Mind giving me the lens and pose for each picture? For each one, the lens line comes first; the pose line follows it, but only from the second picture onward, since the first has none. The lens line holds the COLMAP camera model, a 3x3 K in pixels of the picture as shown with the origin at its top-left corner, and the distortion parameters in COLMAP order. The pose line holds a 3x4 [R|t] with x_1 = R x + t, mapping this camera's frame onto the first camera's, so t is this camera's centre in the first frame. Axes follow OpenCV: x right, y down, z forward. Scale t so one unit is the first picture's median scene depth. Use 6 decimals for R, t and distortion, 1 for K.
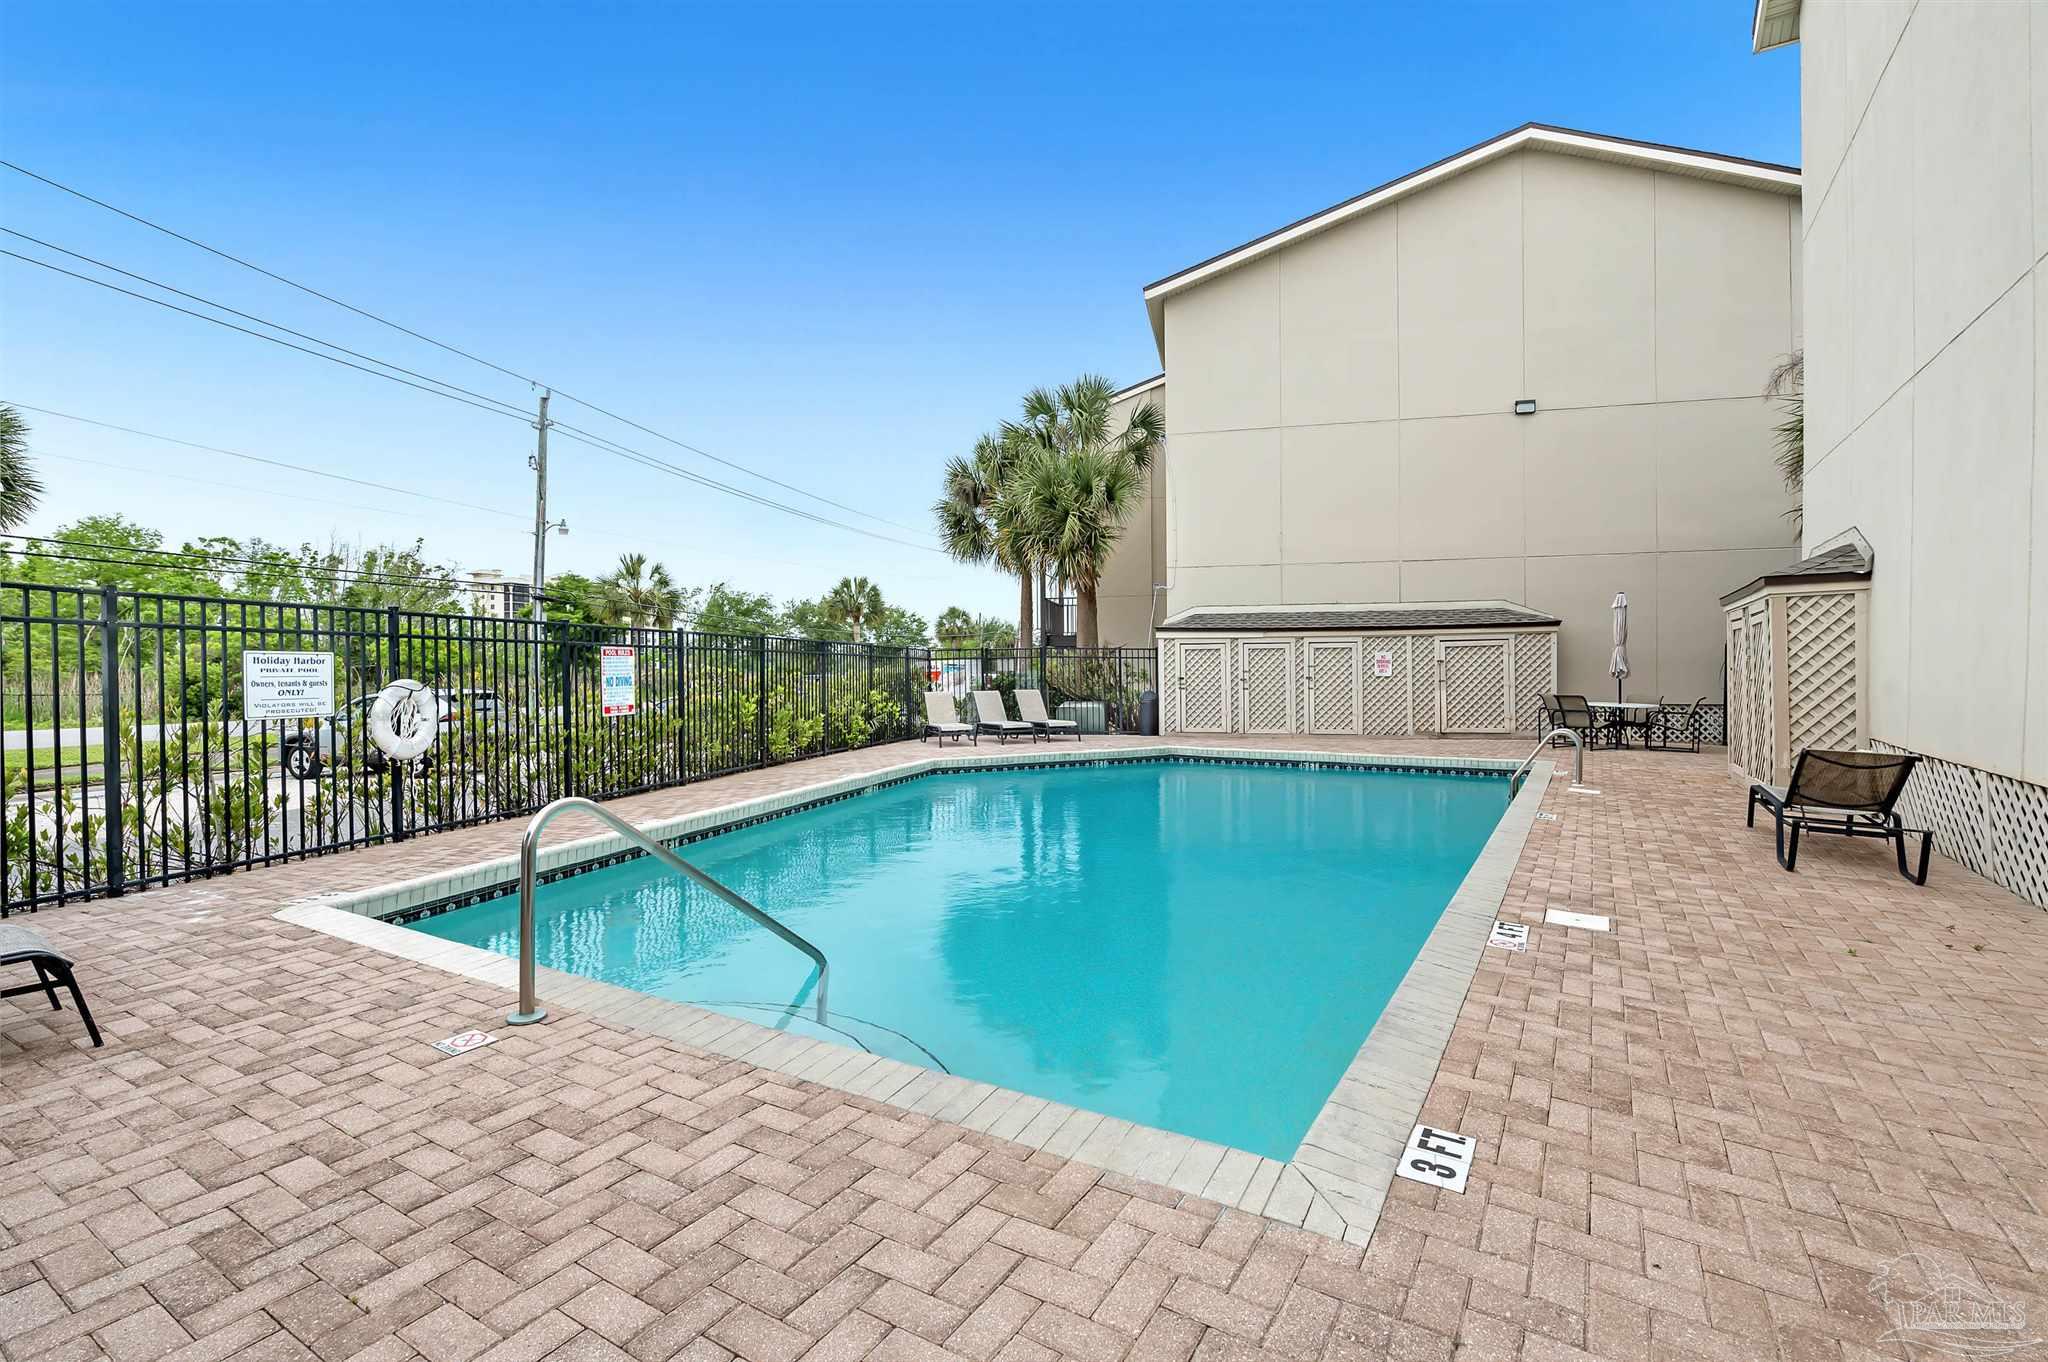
lens RADIAL K [[901.6, 0, 1024.0], [0, 901.6, 681.0], [0, 0, 1]] dist [-0.000828, -0.000034]
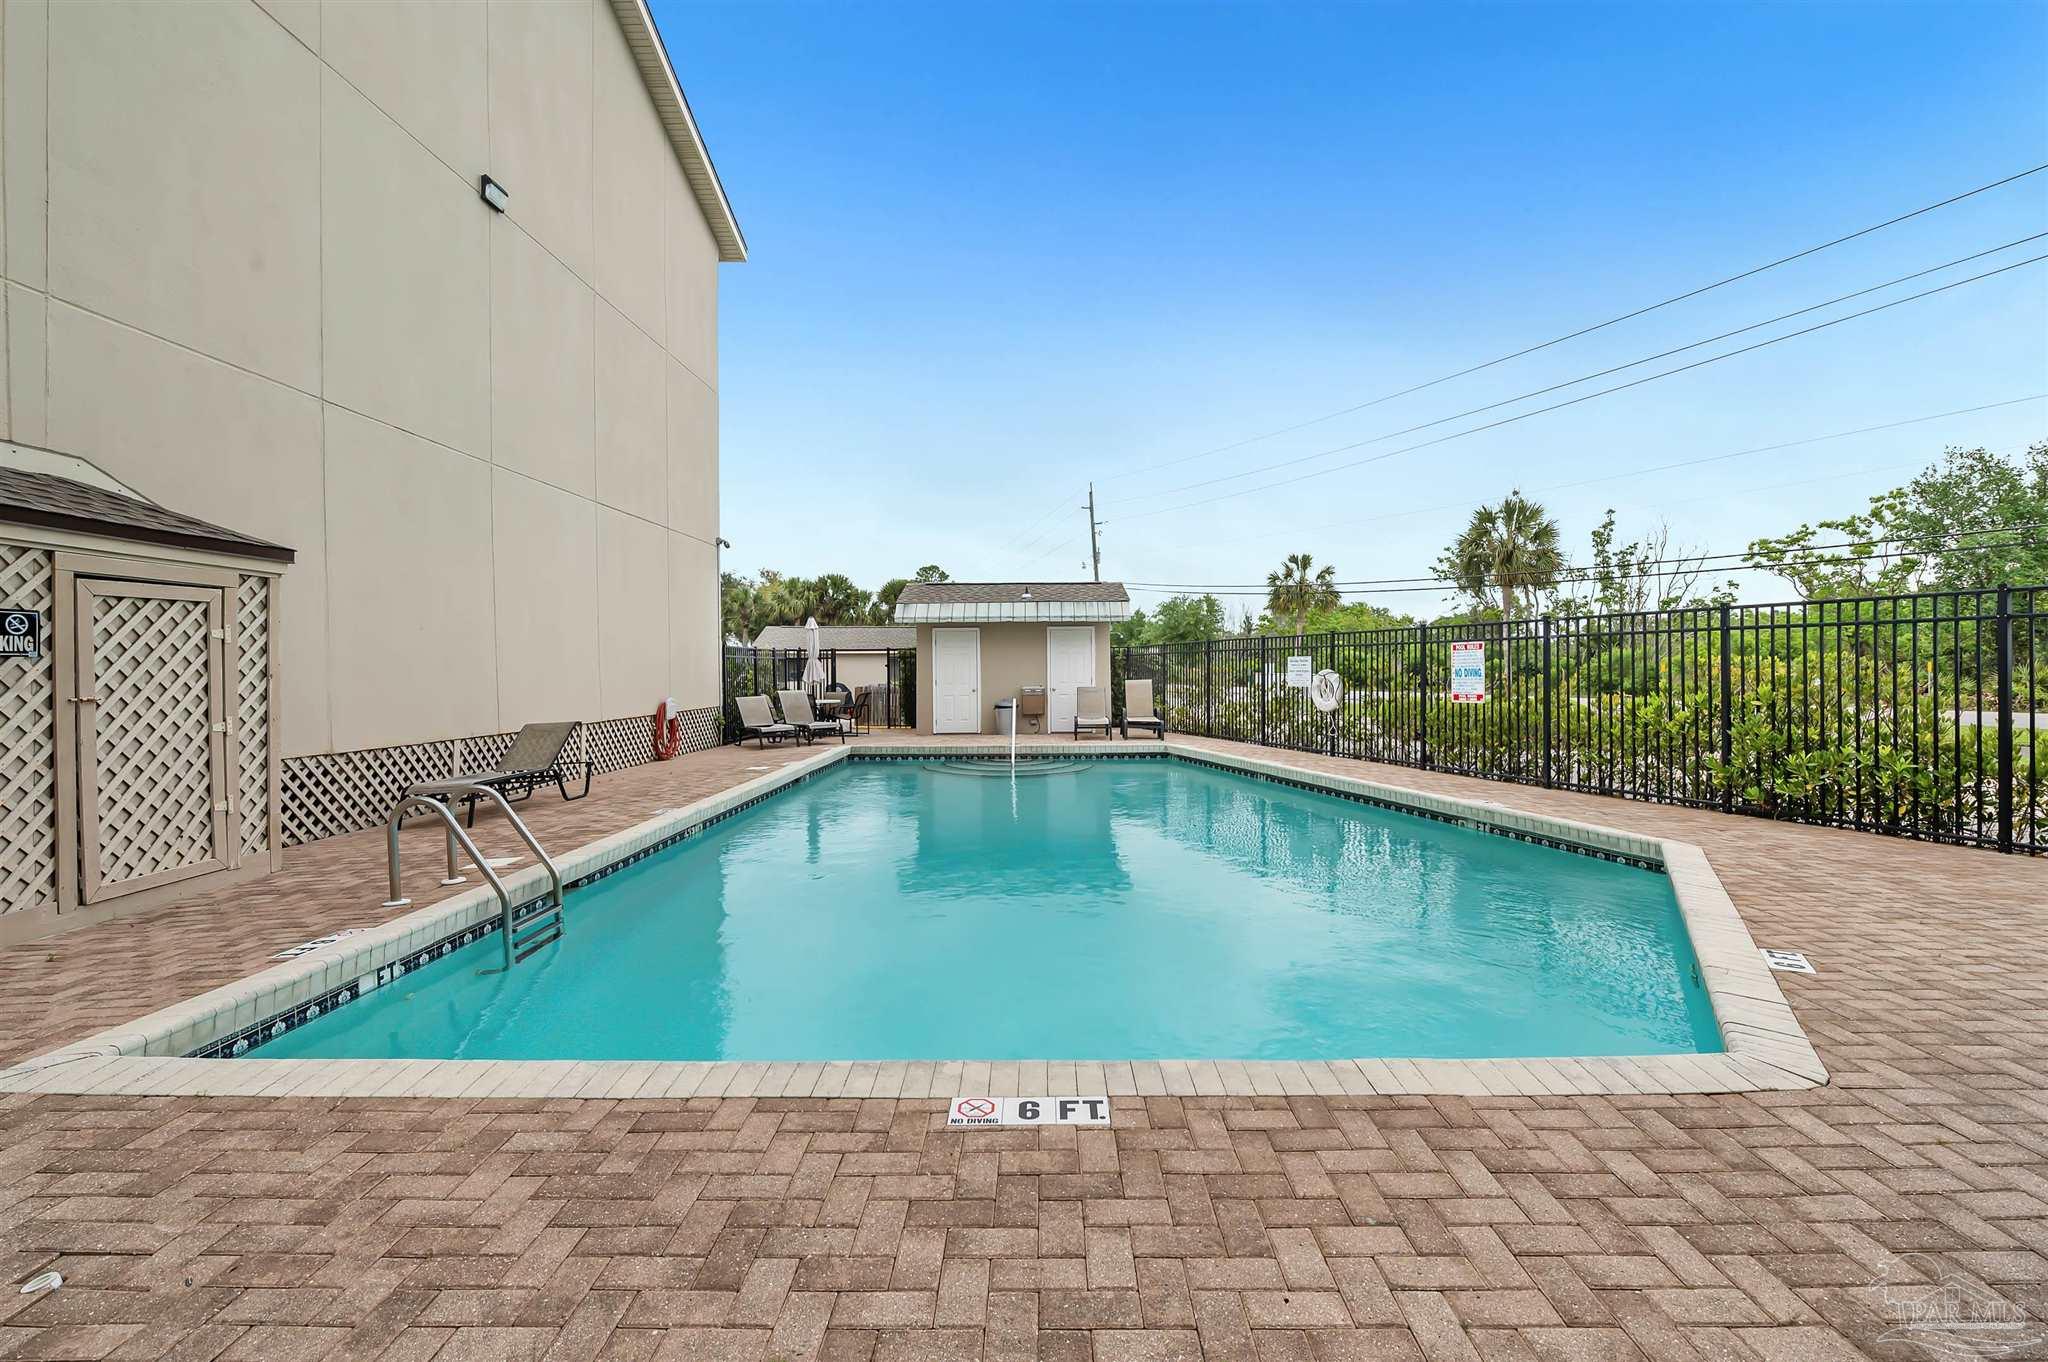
lens RADIAL K [[901.6, 0, 1024.0], [0, 901.6, 681.0], [0, 0, 1]] dist [-0.000828, -0.000034]
pose [[-0.866546, -0.001441, -0.499094, 0.556655], [-0.008927, 0.999881, 0.012612, 0.002586], [0.499017, 0.015384, -0.866456, 1.648269]]
